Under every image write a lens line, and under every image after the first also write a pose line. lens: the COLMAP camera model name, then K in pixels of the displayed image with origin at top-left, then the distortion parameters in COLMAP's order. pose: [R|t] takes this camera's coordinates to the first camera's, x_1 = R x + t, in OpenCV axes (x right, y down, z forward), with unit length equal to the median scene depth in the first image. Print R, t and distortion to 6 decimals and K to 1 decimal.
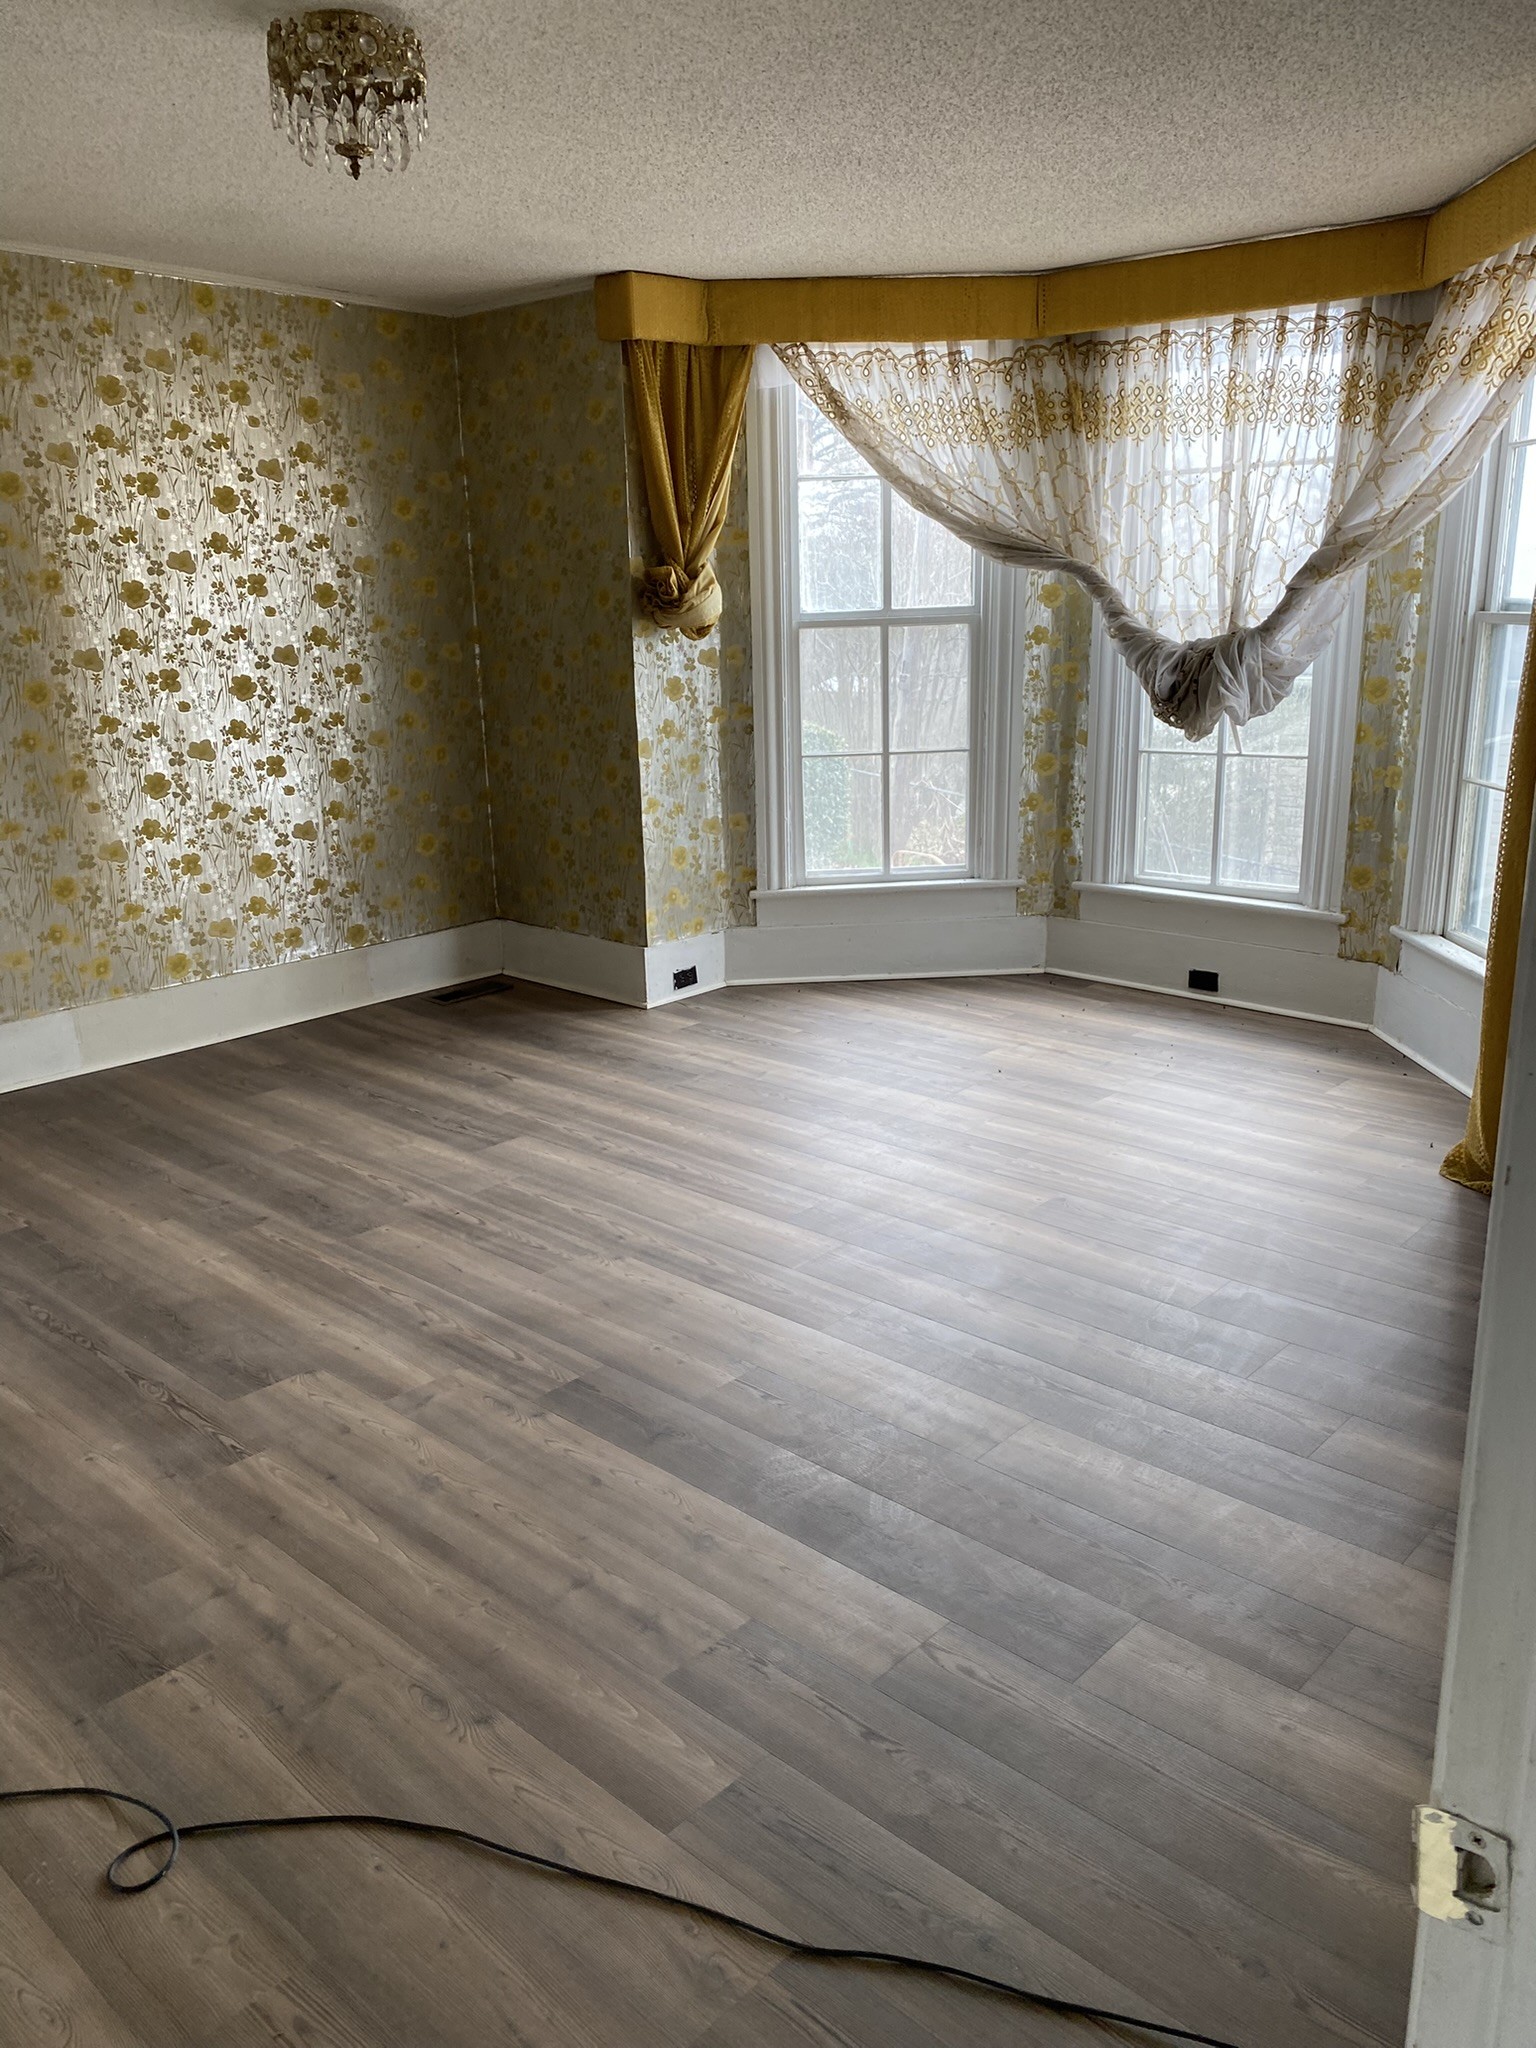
lens RADIAL K [[1552.1, 0, 769.4], [0, 1552.1, 1036.1], [0, 0, 1]] dist [0.026461, -0.044529]
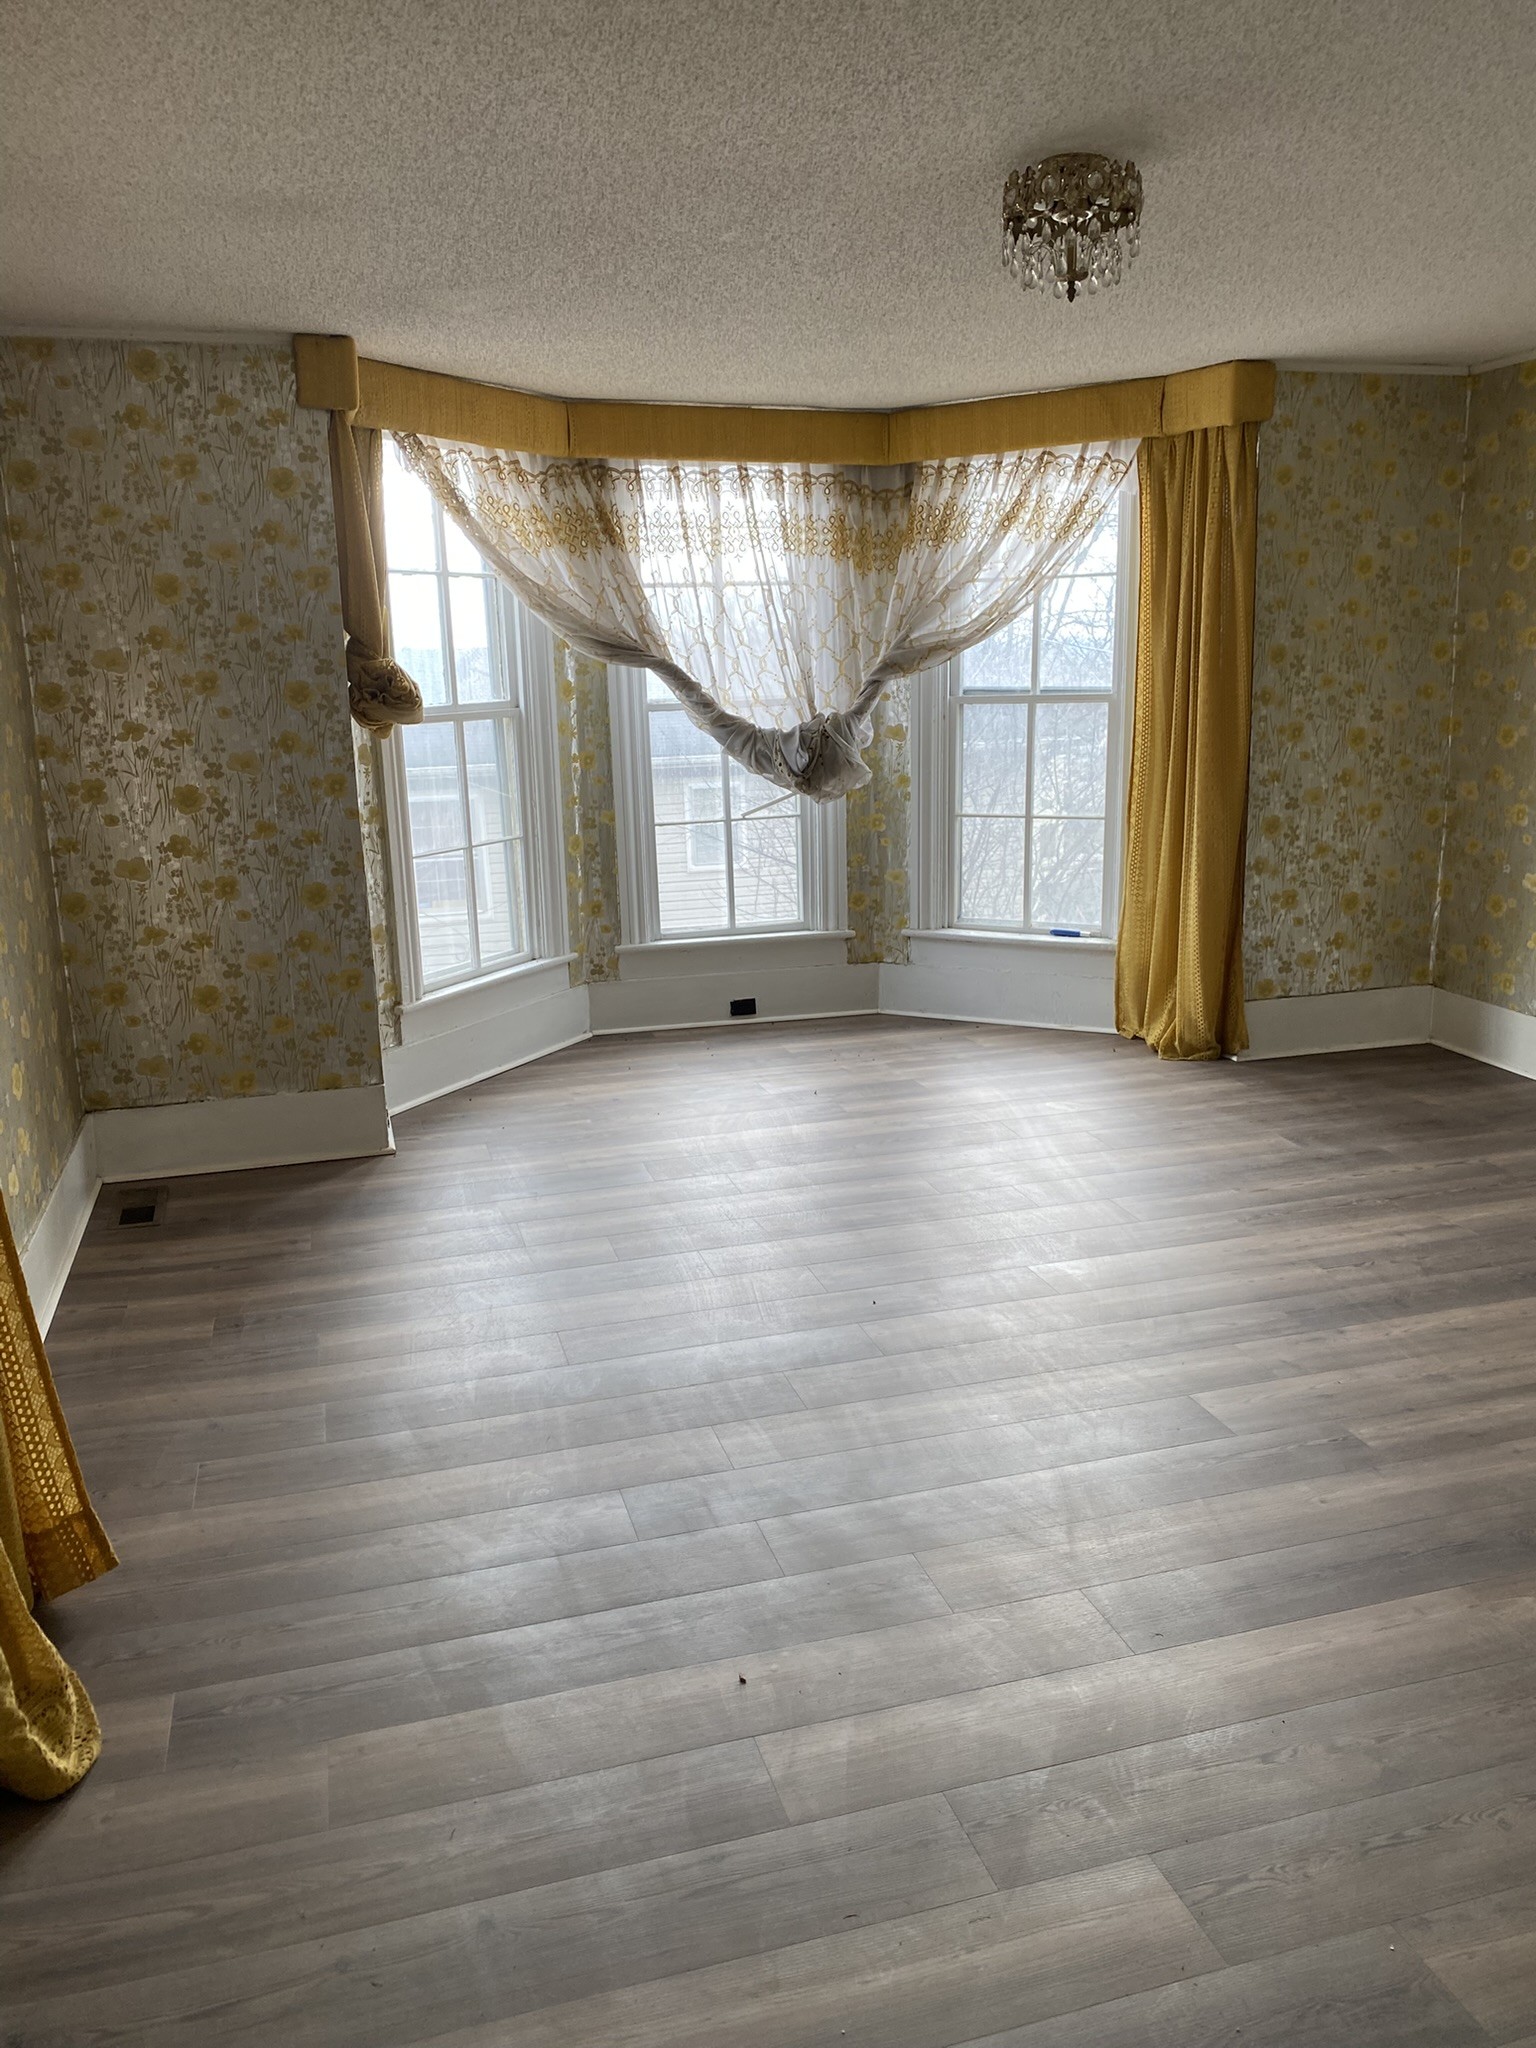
lens RADIAL K [[1552.1, 0, 767.7], [0, 1552.1, 1025.5], [0, 0, 1]] dist [0.026461, -0.044529]
pose [[0.515305, -0.187301, 0.836289, -0.745508], [0.247898, 0.966686, 0.063756, -0.098146], [-0.820370, 0.174460, 0.544570, 0.361126]]
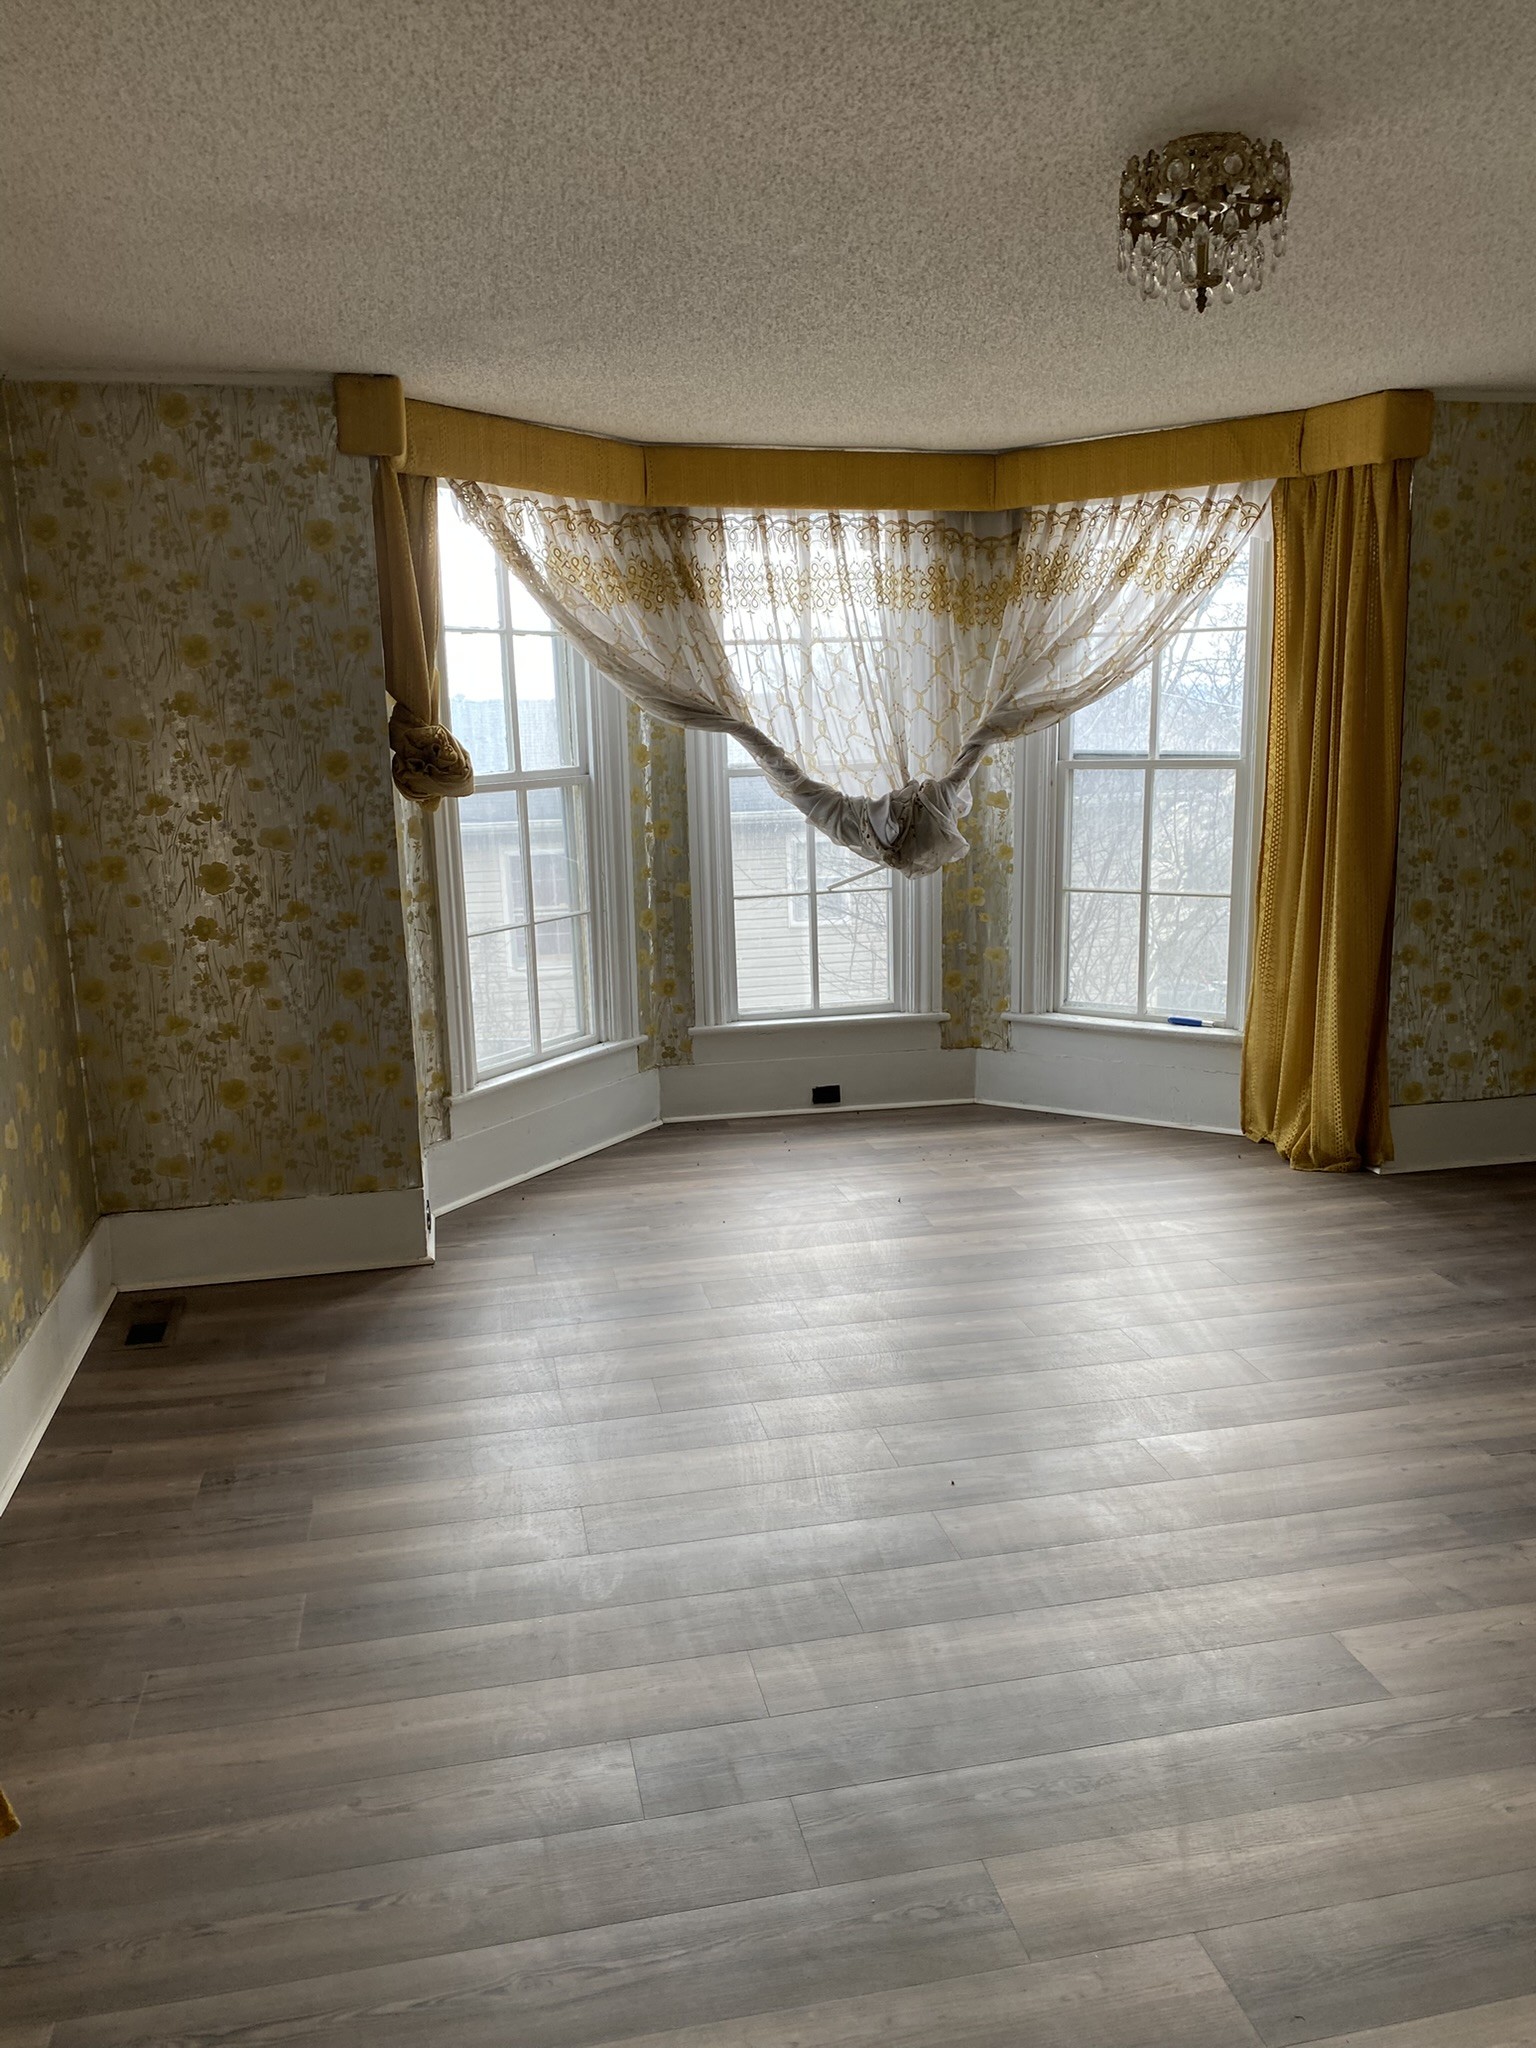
lens RADIAL K [[1552.1, 0, 760.8], [0, 1552.1, 1037.5], [0, 0, 1]] dist [0.026461, -0.044529]
pose [[0.579654, -0.160411, 0.798918, -0.650935], [0.234610, 0.971771, 0.024897, -0.119775], [-0.780359, 0.173002, 0.600924, 0.393129]]
